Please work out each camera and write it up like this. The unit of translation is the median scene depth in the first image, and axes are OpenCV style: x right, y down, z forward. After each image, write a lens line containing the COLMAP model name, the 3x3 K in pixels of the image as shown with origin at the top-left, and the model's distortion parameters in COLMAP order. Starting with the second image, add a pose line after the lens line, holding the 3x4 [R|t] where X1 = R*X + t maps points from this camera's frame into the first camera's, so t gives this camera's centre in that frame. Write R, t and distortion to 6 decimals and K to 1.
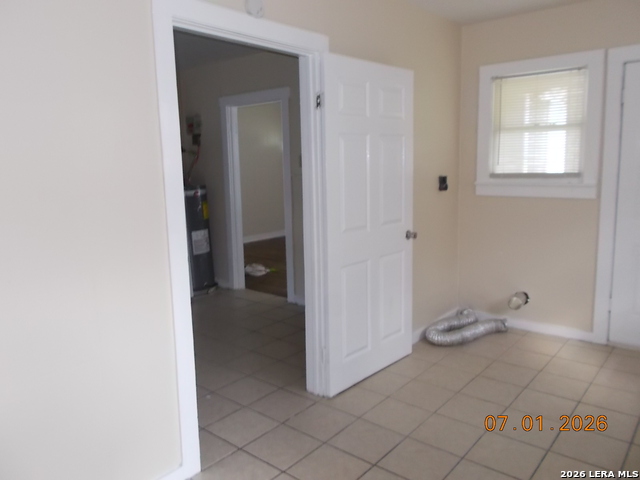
lens RADIAL K [[497.1, 0, 321.5], [0, 497.1, 240.3], [0, 0, 1]] dist [0.011007, 0.002314]
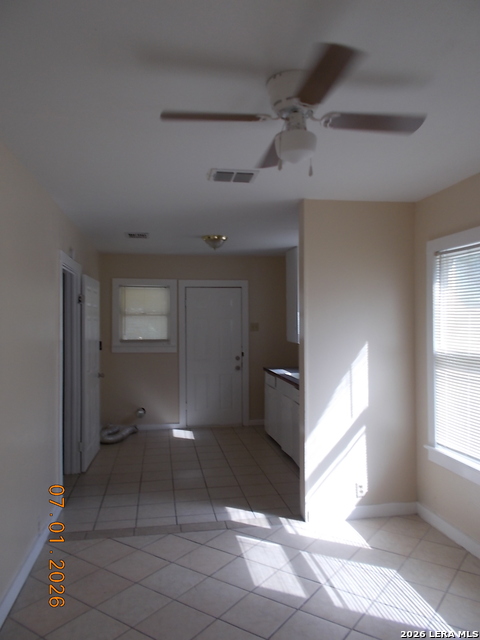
lens RADIAL K [[497.1, 0, 239.0], [0, 497.1, 320.7], [0, 0, 1]] dist [0.011007, 0.002314]
pose [[0.654488, 0.029753, 0.755487, -0.720008], [0.104333, 0.986112, -0.129220, 0.066604], [-0.748839, 0.163395, 0.642295, -0.425343]]
